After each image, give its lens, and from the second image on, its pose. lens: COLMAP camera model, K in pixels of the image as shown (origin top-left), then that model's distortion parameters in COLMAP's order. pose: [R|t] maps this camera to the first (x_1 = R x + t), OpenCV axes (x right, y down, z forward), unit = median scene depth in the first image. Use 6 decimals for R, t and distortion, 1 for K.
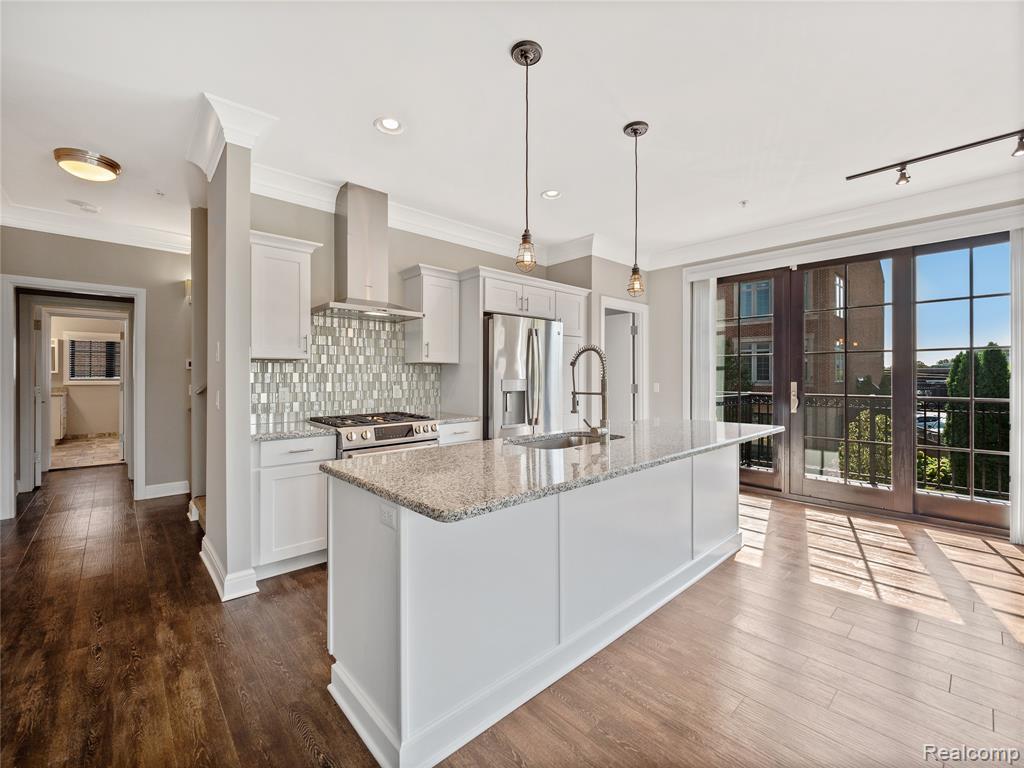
lens RADIAL K [[437.2, 0, 514.8], [0, 437.2, 373.3], [0, 0, 1]] dist [0.000925, 0.000047]
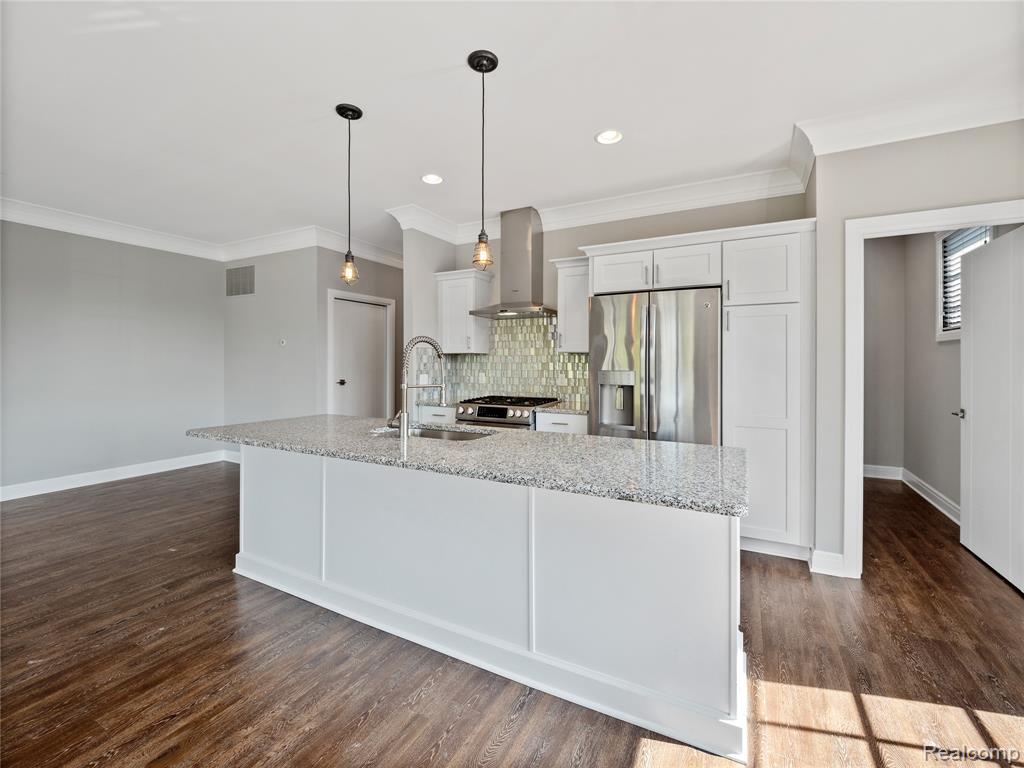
lens RADIAL K [[434.9, 0, 514.0], [0, 434.9, 362.8], [0, 0, 1]] dist [-0.000023, 0.000003]
pose [[0.331654, 0.004237, -0.943392, 0.731649], [0.002642, 0.999982, 0.005420, -0.006745], [0.943398, -0.004290, 0.331636, 0.552817]]
